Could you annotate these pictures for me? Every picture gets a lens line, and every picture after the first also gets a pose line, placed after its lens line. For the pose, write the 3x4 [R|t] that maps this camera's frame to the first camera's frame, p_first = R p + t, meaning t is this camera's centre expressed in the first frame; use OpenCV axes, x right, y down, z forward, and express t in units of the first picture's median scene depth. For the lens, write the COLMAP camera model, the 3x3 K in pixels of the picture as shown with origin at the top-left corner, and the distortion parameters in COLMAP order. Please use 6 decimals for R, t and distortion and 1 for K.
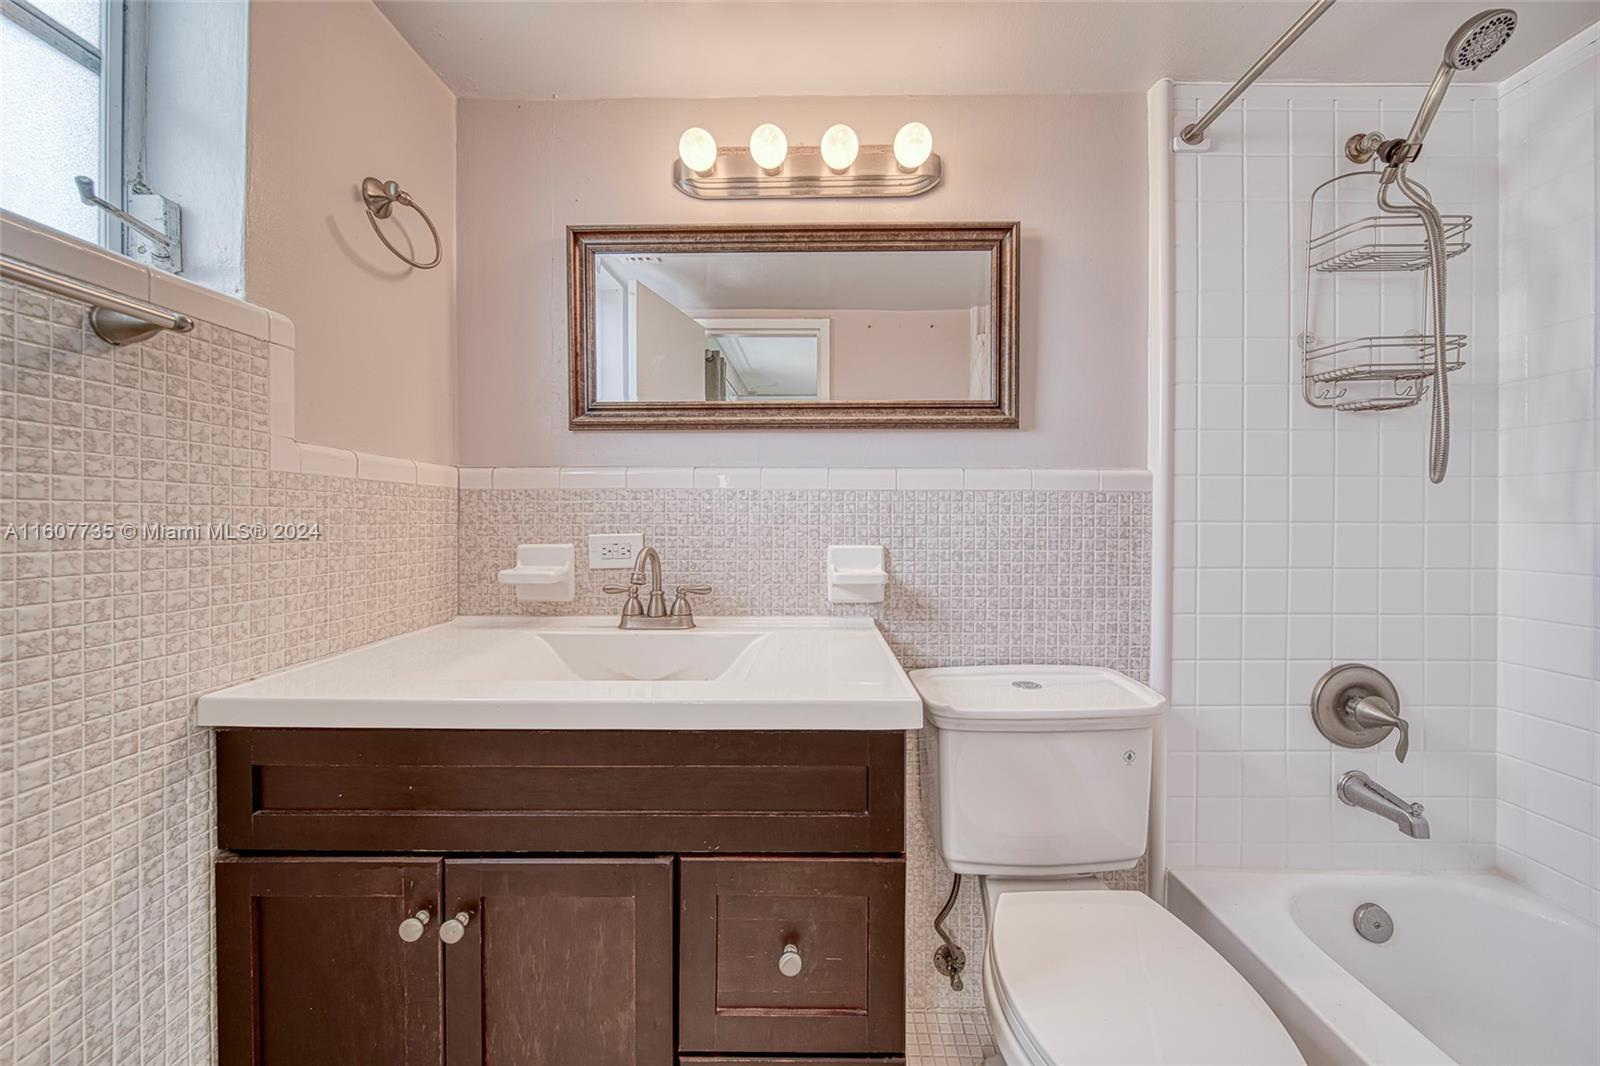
lens RADIAL K [[570.4, 0, 800.4], [0, 570.4, 523.6], [0, 0, 1]] dist [-0.000568, -0.000715]
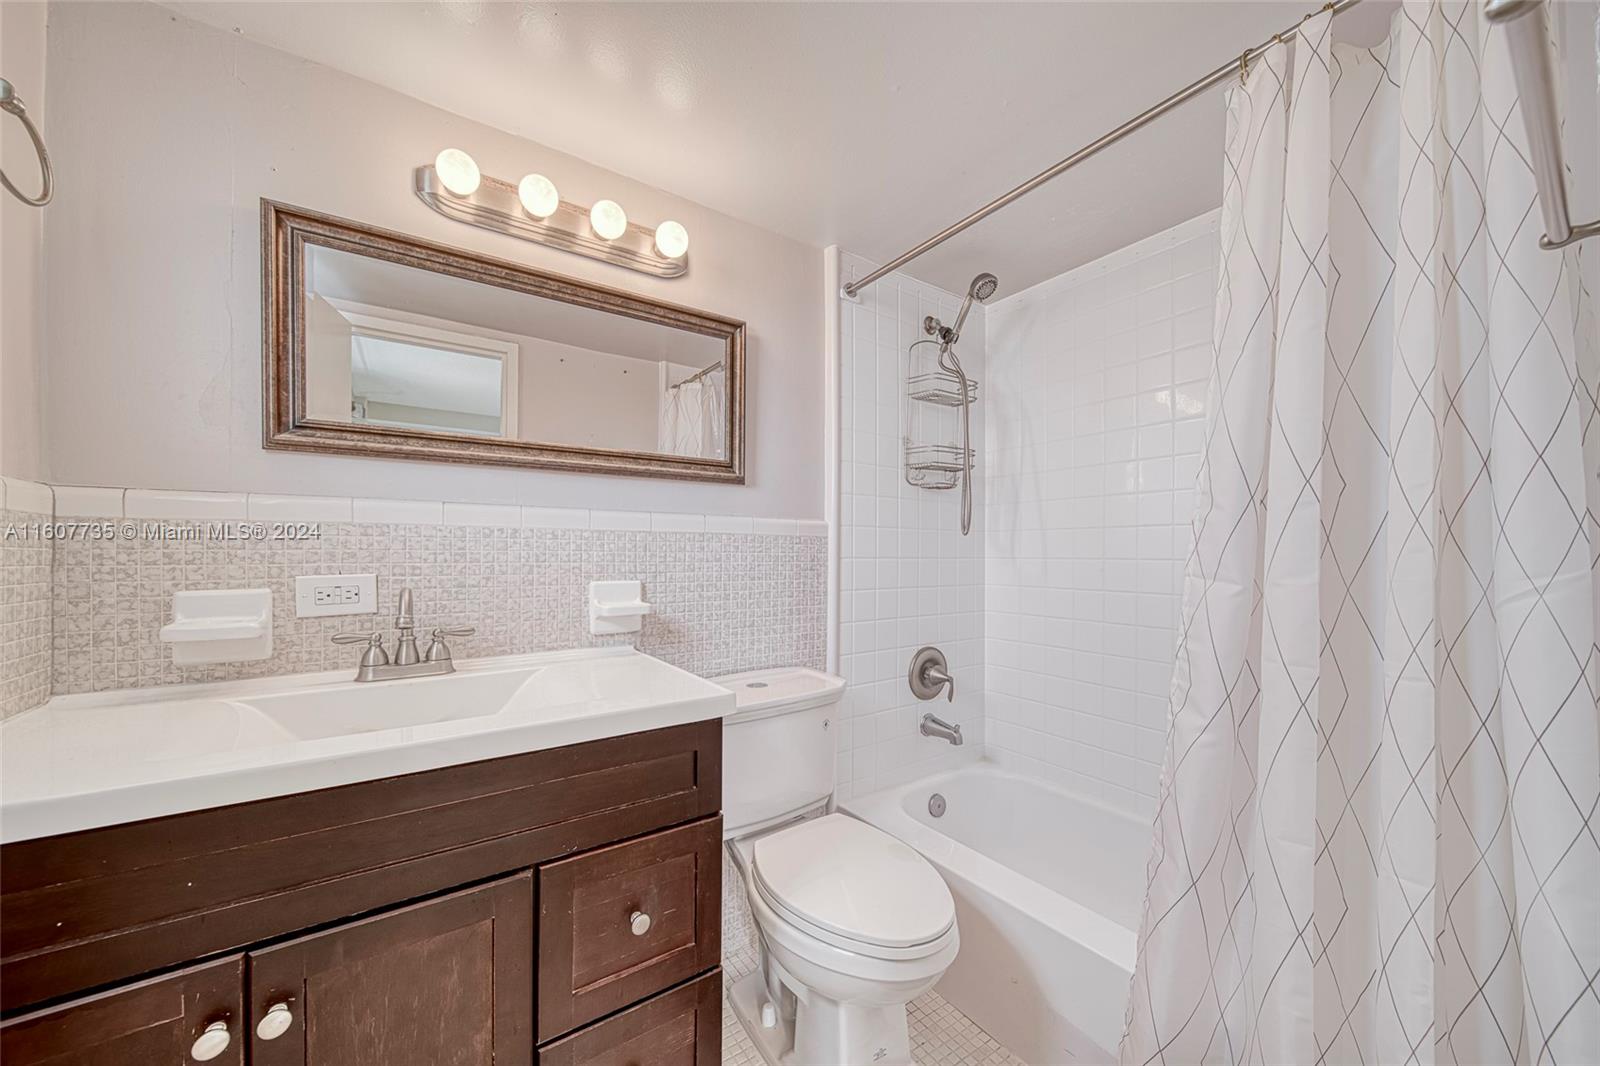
lens RADIAL K [[570.4, 0, 804.1], [0, 570.4, 560.6], [0, 0, 1]] dist [-0.000568, -0.000715]
pose [[0.816112, -0.006045, 0.577862, -0.246513], [0.004146, 0.999981, 0.004605, -0.004830], [-0.577878, -0.001362, 0.816122, -0.110342]]
